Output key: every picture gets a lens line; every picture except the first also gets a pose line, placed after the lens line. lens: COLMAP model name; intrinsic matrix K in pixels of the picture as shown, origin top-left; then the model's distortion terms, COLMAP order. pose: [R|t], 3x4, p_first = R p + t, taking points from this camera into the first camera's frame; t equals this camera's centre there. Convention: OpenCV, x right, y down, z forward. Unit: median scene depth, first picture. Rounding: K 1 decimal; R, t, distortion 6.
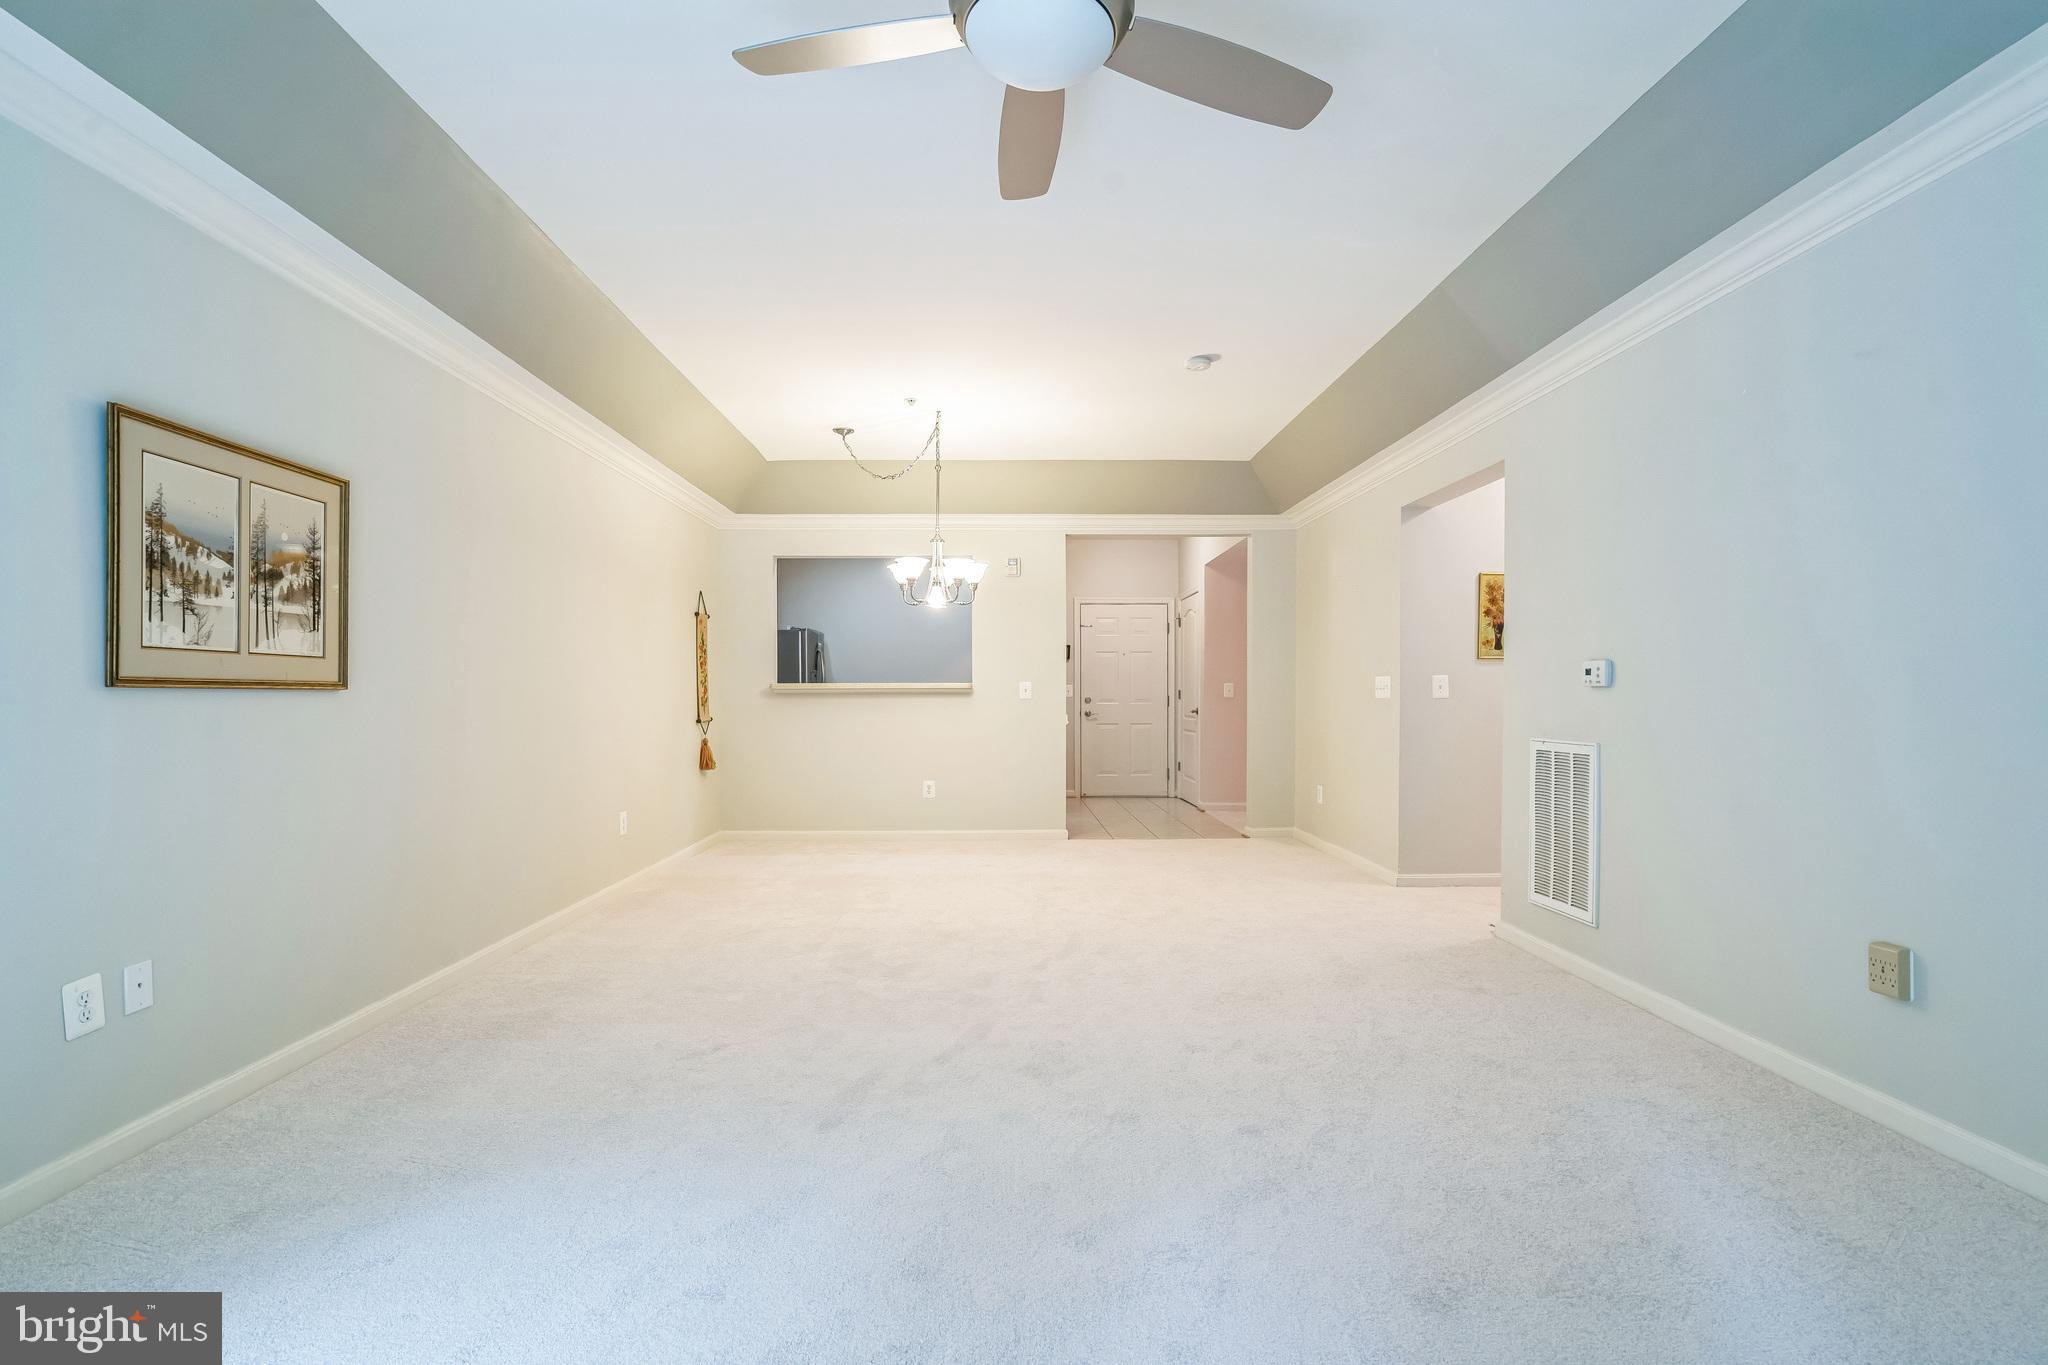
lens RADIAL K [[941.5, 0, 1026.9], [0, 941.5, 690.2], [0, 0, 1]] dist [-0.022235, -0.000086]
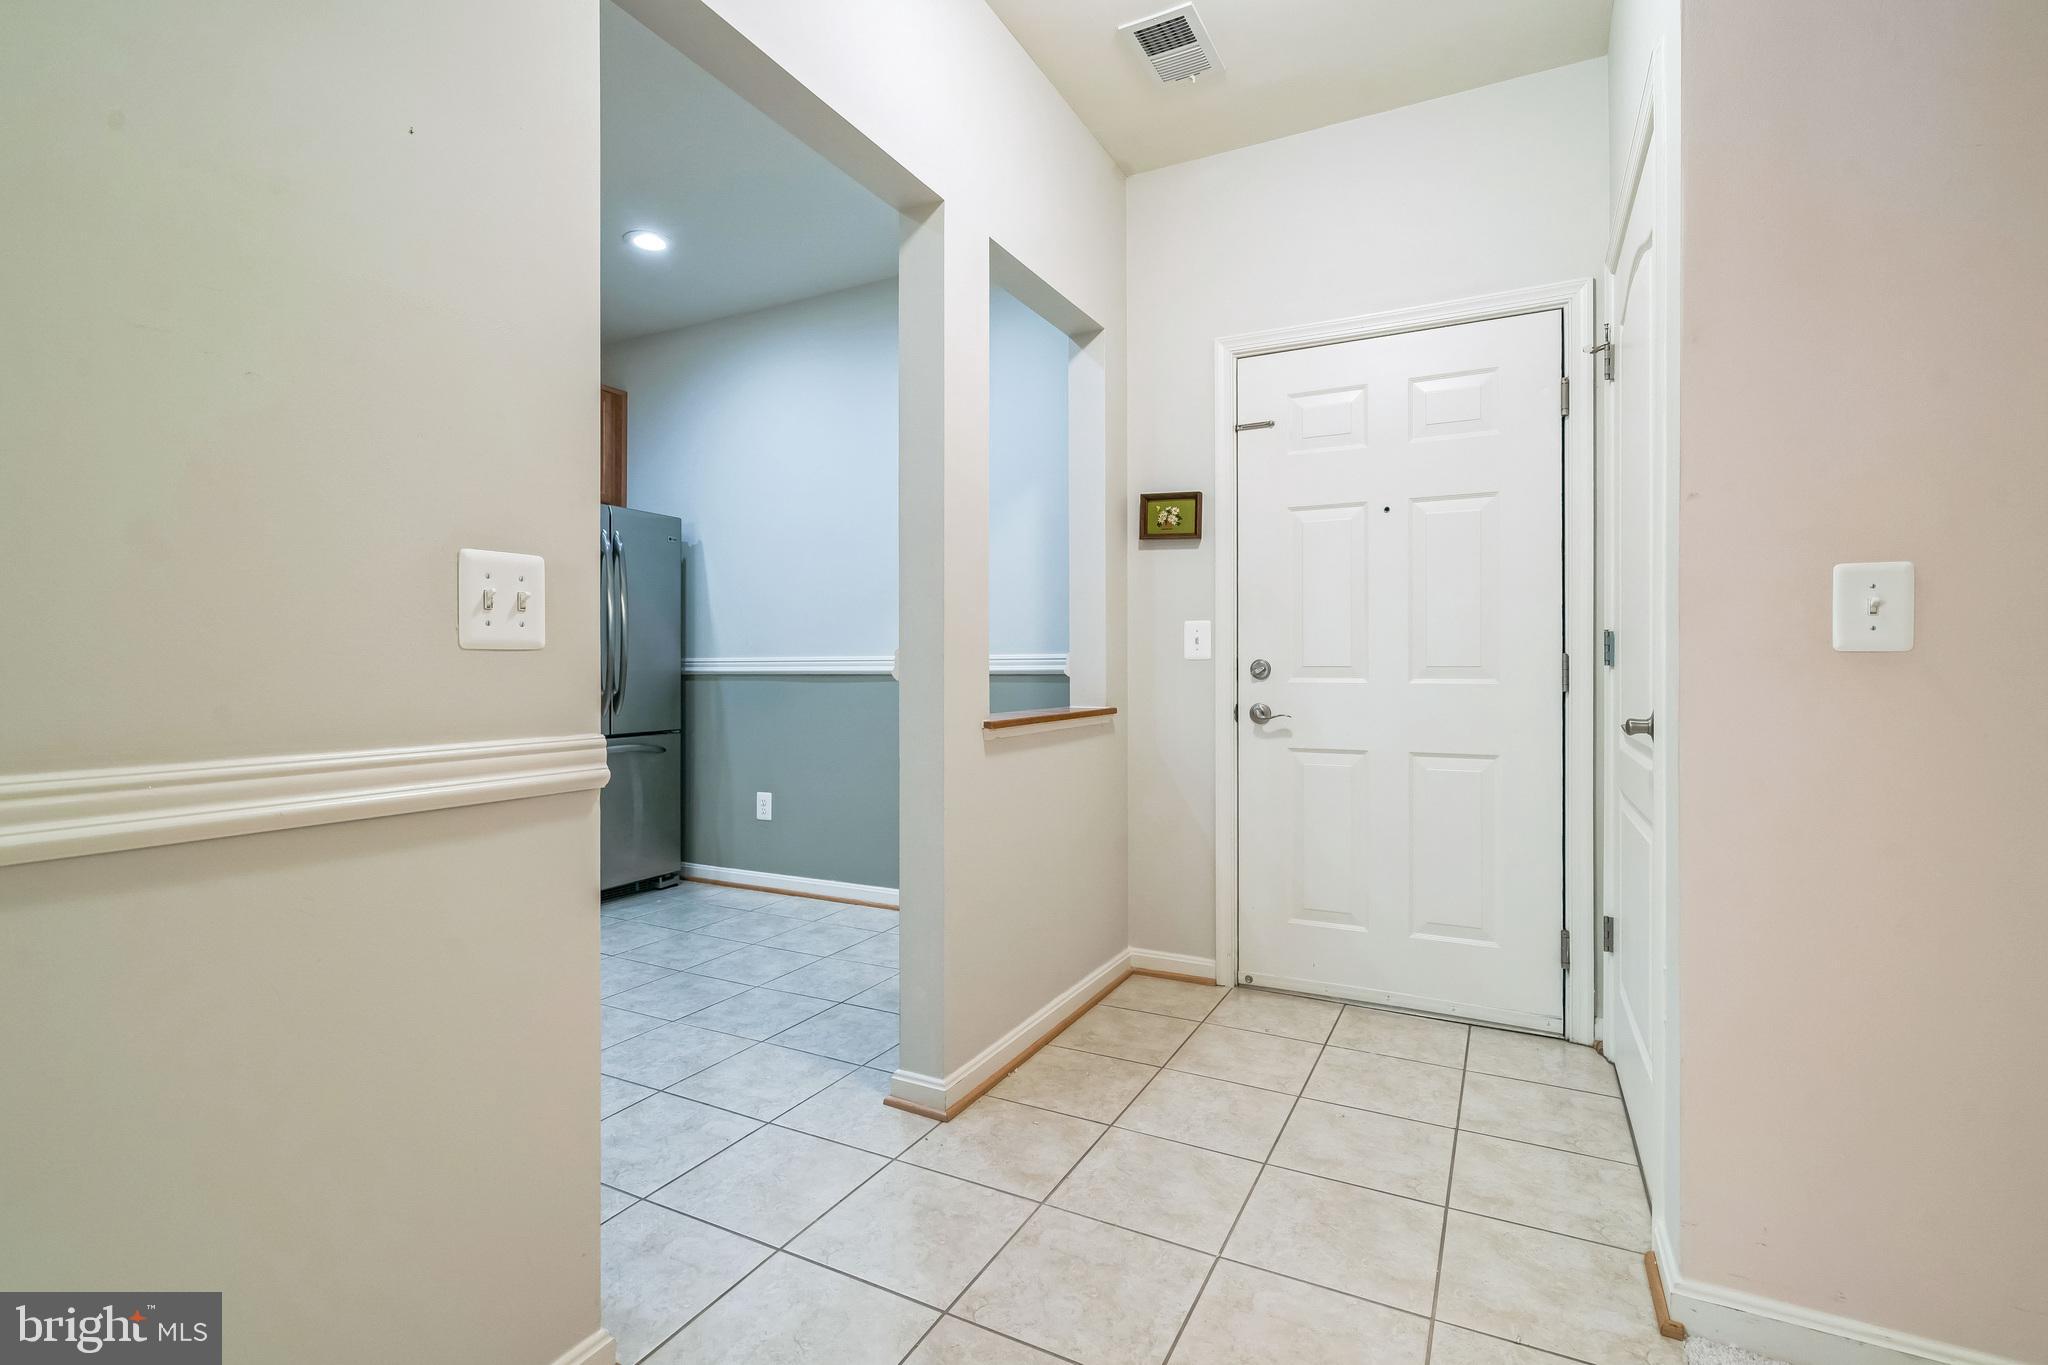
lens RADIAL K [[941.5, 0, 1017.8], [0, 941.5, 666.3], [0, 0, 1]] dist [-0.022235, -0.000086]
pose [[0.876445, -0.002015, -0.481499, 0.141753], [0.001997, 0.999998, -0.000550, 0.009636], [0.481499, -0.000480, 0.876447, 0.699835]]
